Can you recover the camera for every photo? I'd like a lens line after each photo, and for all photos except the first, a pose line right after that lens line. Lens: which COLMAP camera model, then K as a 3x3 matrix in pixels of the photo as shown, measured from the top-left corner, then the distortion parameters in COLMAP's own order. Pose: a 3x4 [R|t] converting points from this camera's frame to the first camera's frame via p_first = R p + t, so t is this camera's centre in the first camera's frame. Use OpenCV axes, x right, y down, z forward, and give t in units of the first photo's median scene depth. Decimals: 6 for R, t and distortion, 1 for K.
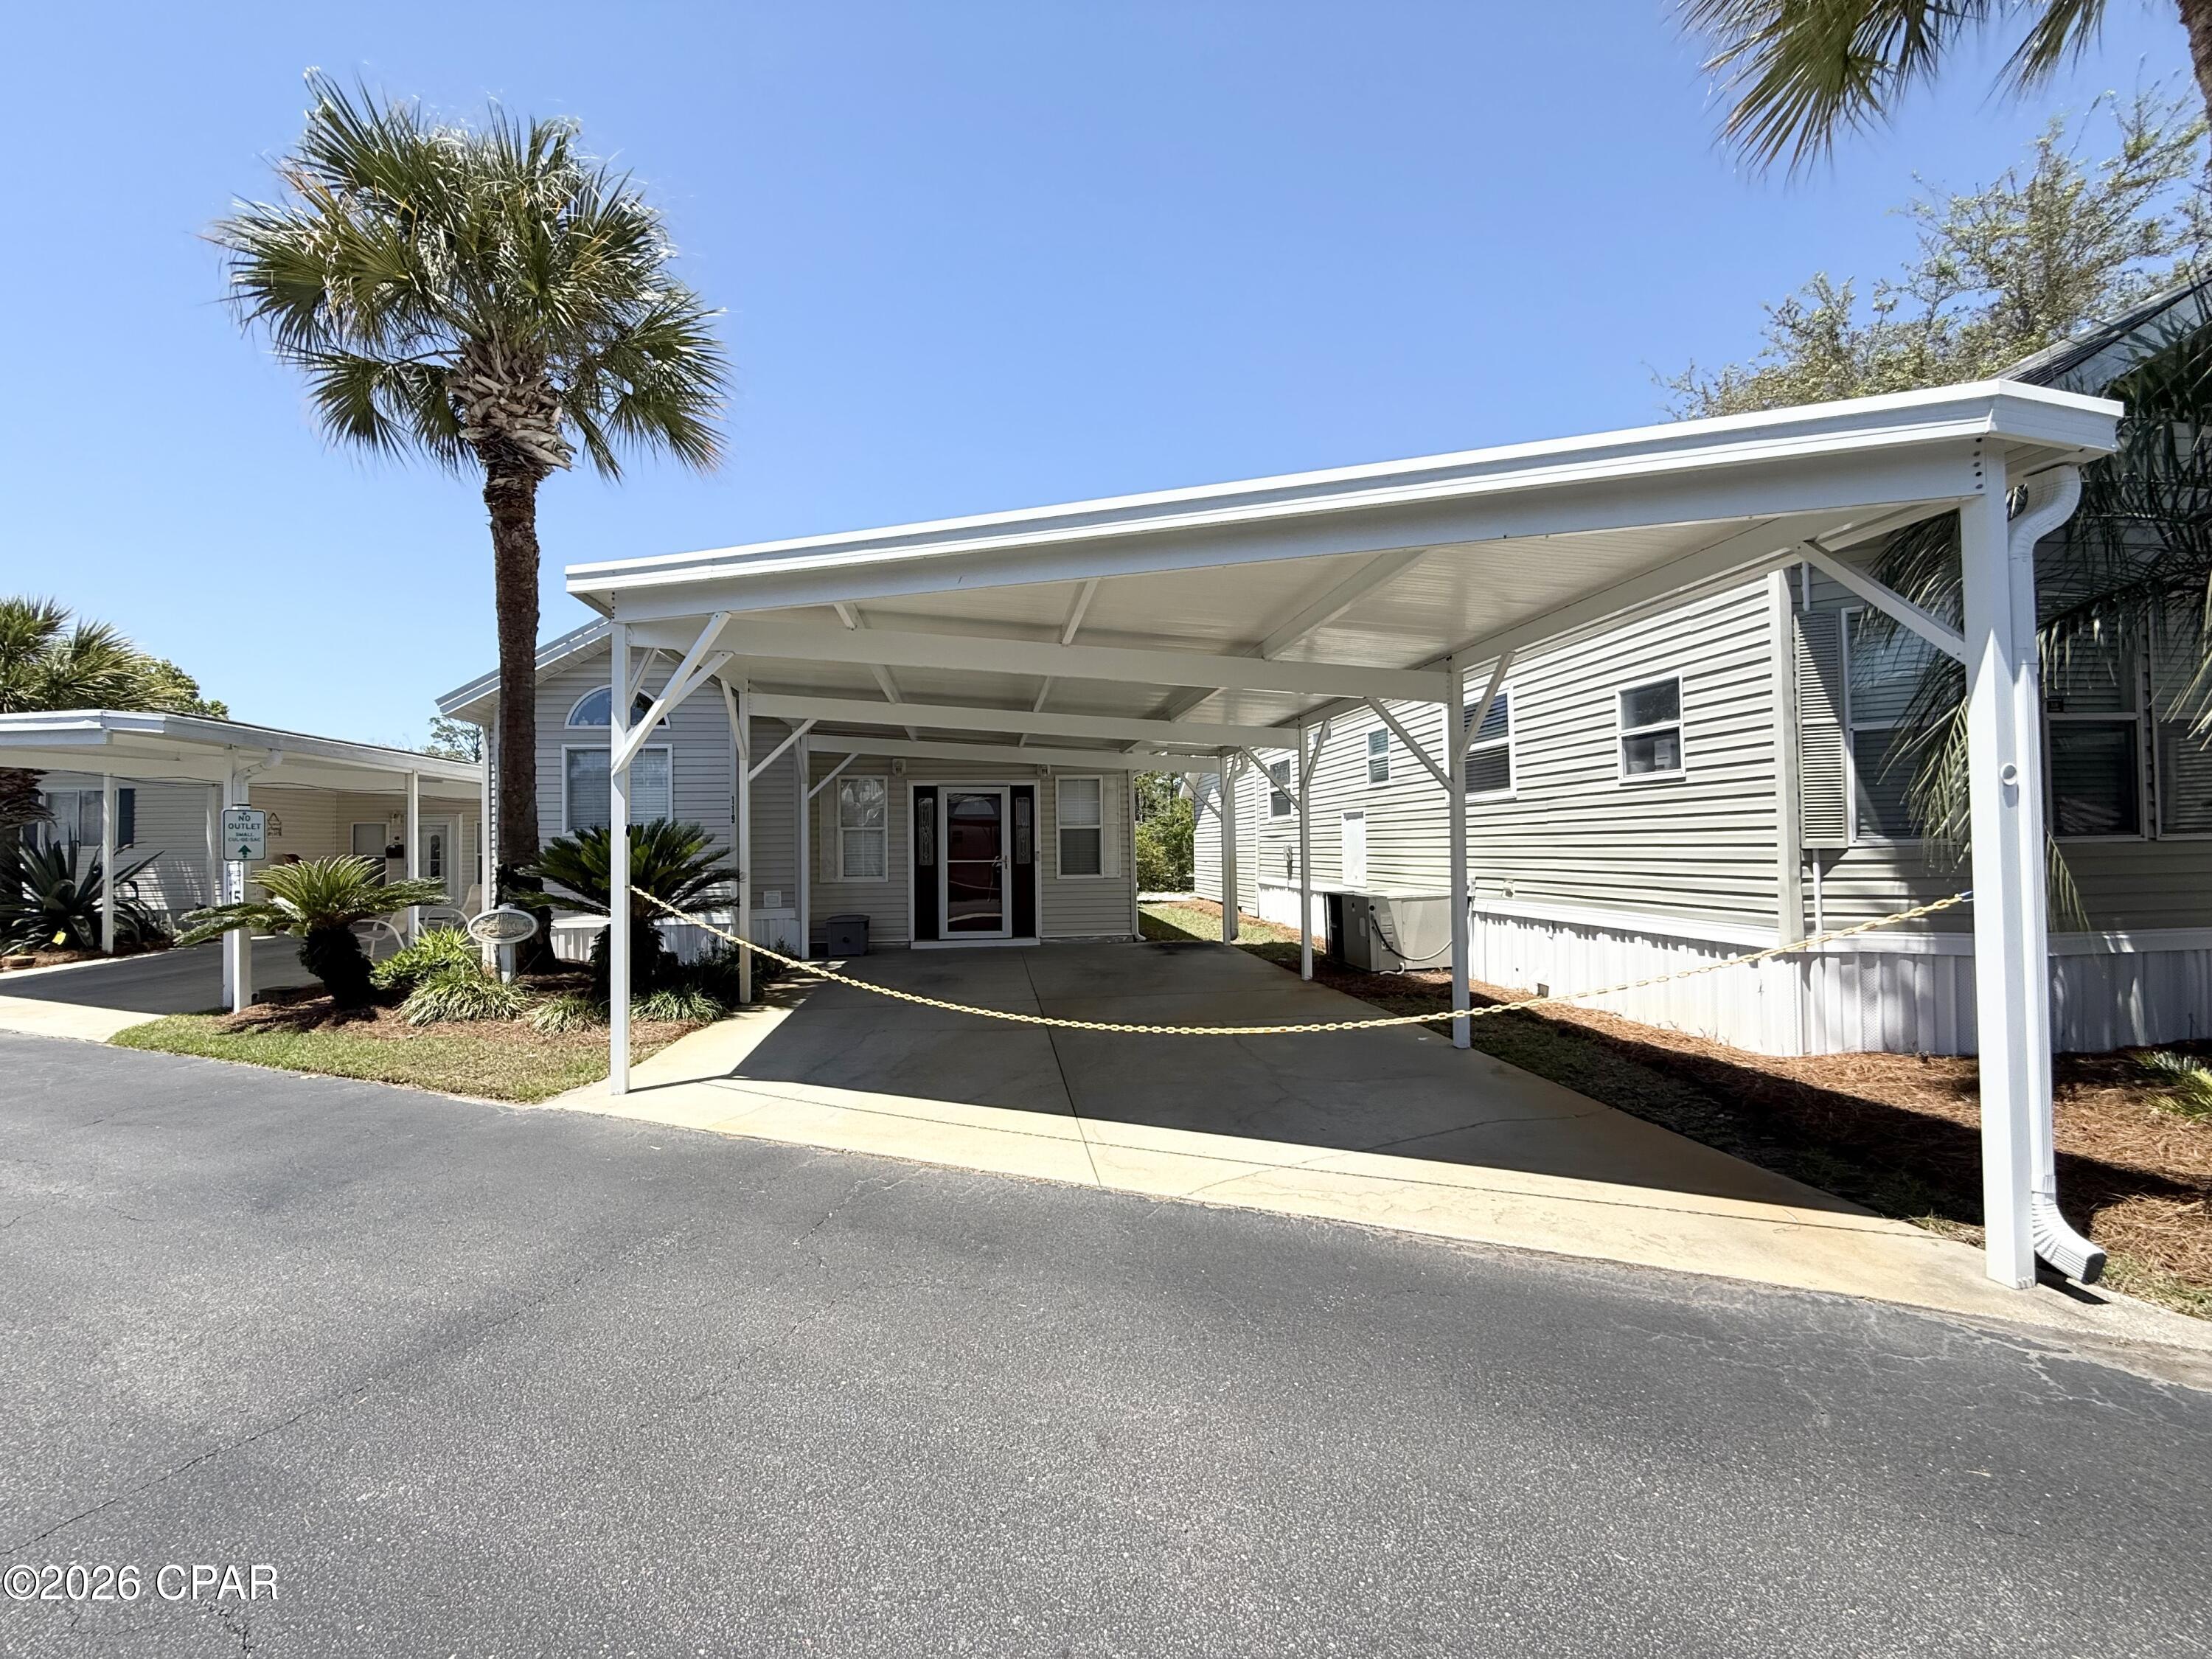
lens RADIAL K [[882.1, 0, 1106.0], [0, 882.1, 819.3], [0, 0, 1]] dist [-0.003965, 0.000934]
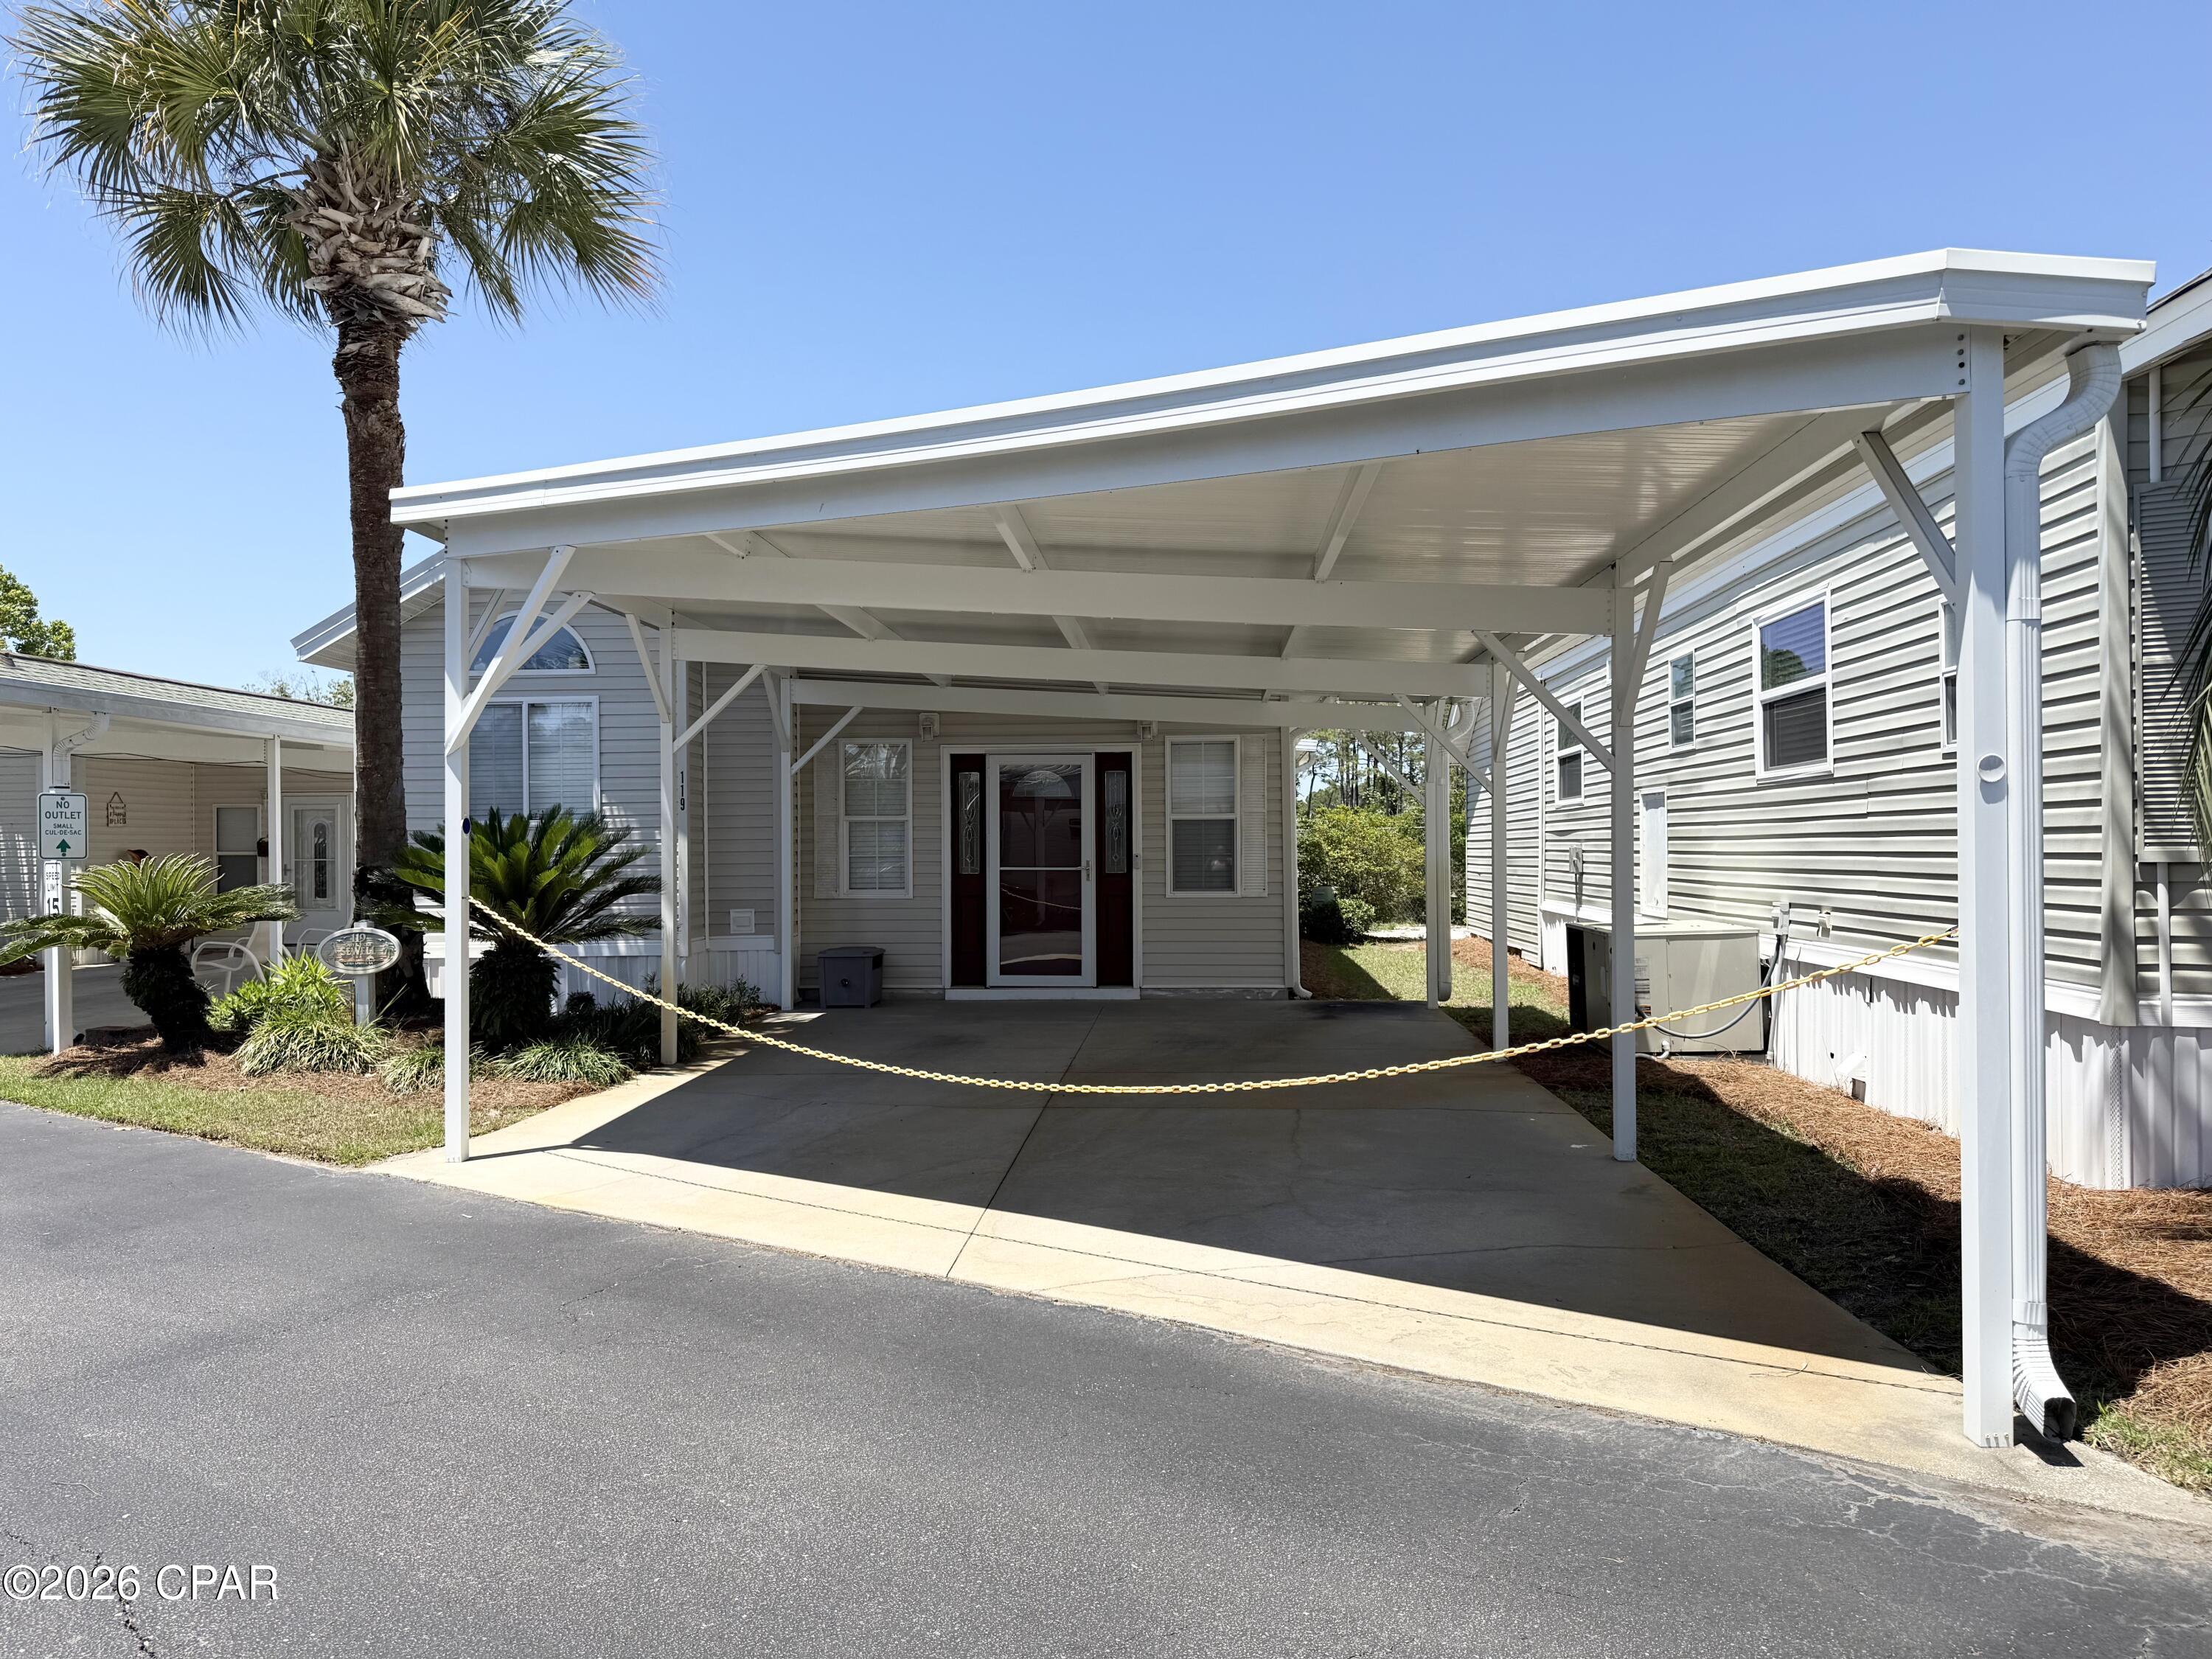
lens RADIAL K [[1558.6, 0, 1118.3], [0, 1558.6, 822.2], [0, 0, 1]] dist [0.031548, -0.038394]
pose [[0.980021, 0.003787, -0.198857, 0.225311], [-0.000340, 0.999849, 0.017367, -0.011071], [0.198893, -0.016953, 0.979875, -0.183710]]
